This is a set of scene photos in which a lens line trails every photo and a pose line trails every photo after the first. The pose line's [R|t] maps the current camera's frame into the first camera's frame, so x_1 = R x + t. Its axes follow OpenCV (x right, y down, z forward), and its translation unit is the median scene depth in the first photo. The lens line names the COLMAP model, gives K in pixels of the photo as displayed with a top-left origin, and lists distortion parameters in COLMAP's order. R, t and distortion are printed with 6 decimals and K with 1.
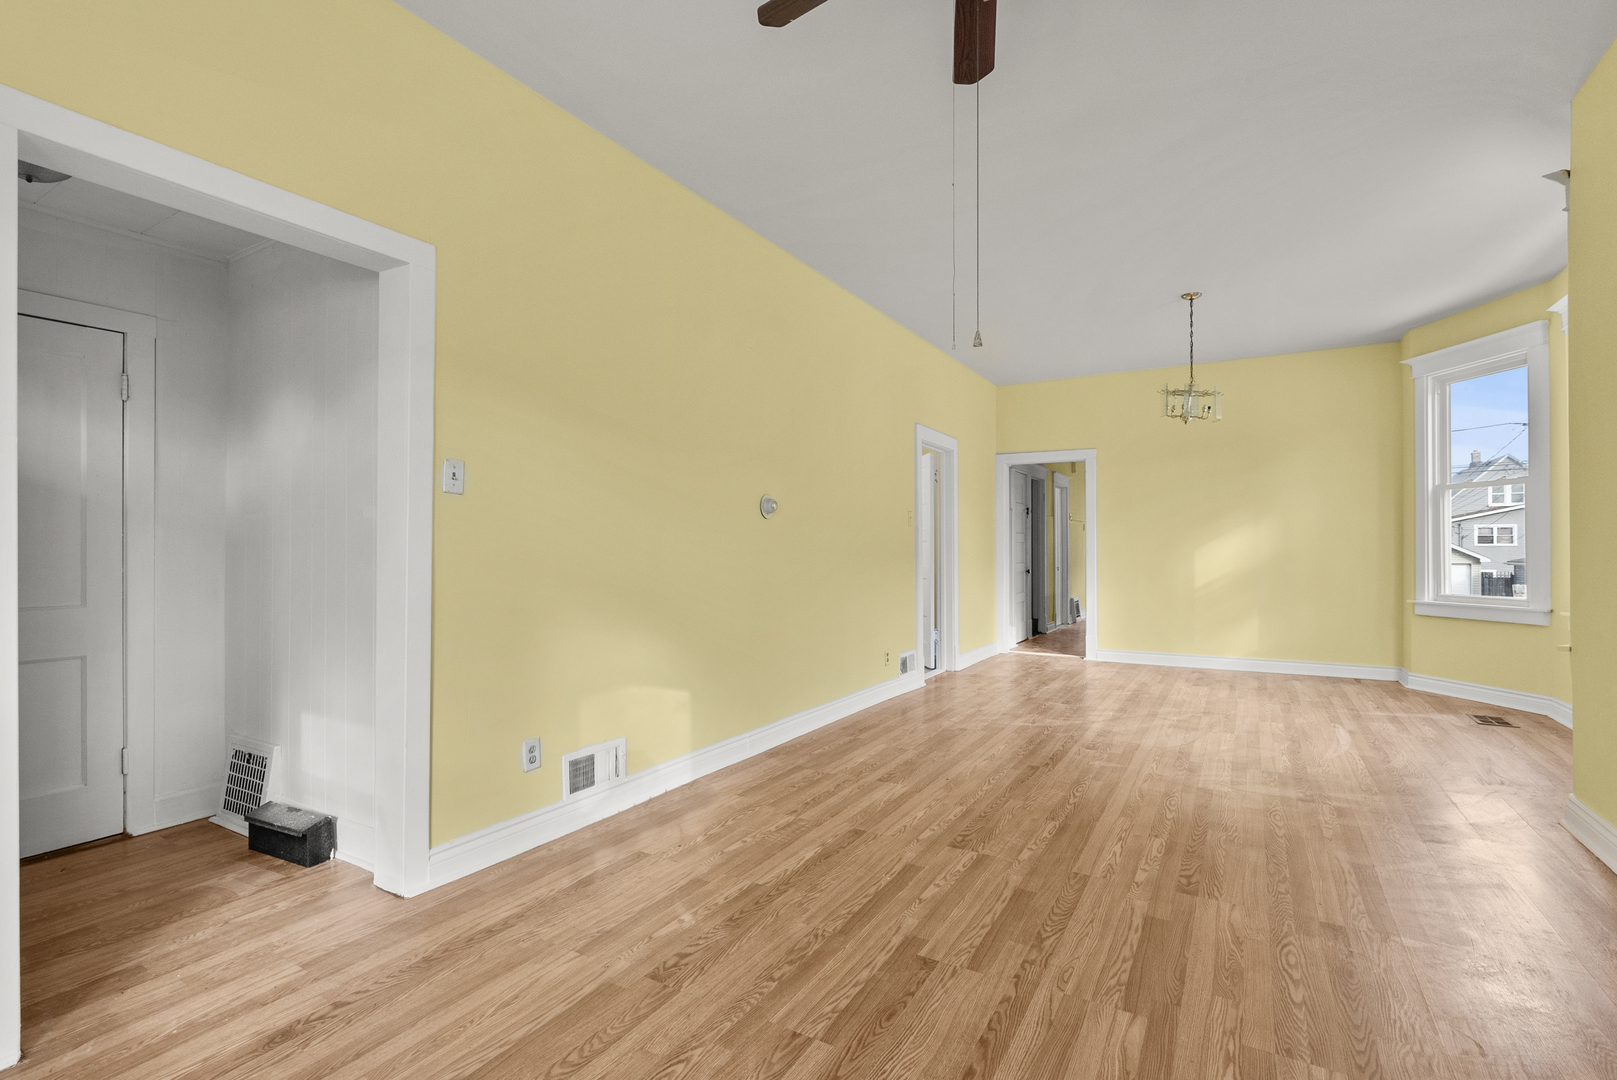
lens RADIAL K [[744.4, 0, 809.5], [0, 744.4, 530.6], [0, 0, 1]] dist [-0.007173, 0.000666]
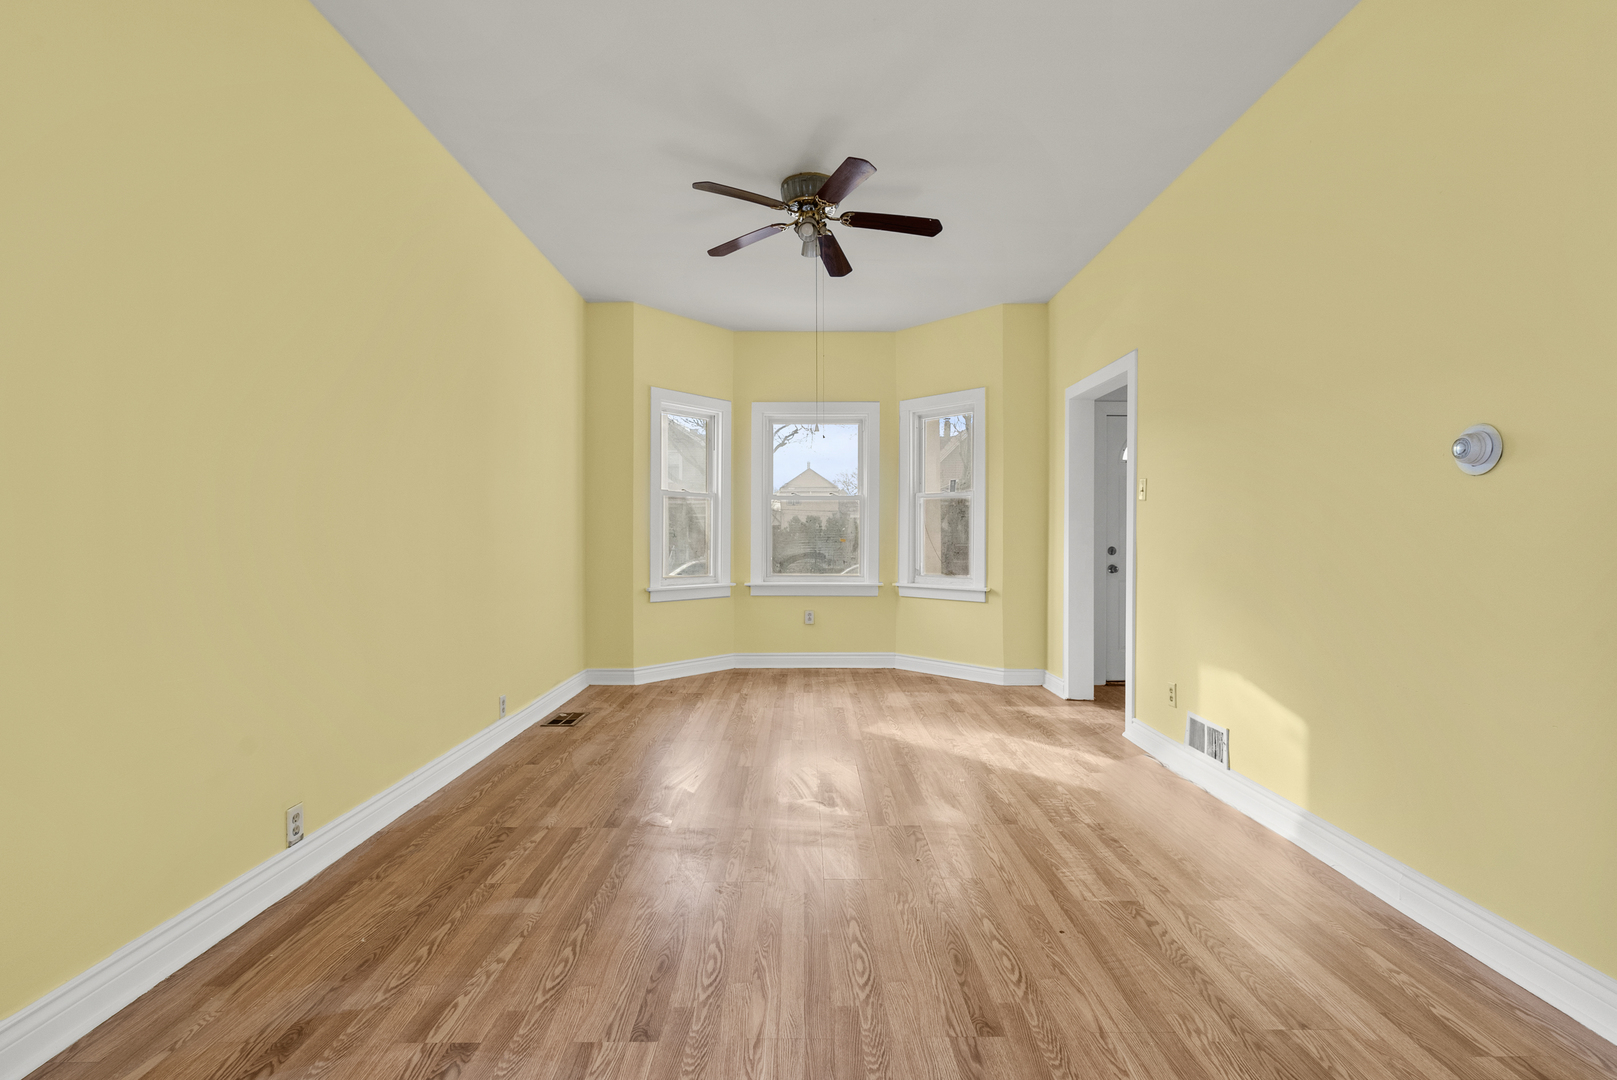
lens RADIAL K [[744.4, 0, 810.8], [0, 744.4, 542.0], [0, 0, 1]] dist [-0.007173, 0.000666]
pose [[-0.857932, 0.005593, -0.513732, 0.663441], [0.015416, 0.999771, -0.014862, 0.033579], [0.513531, -0.020670, -0.857822, 1.426781]]
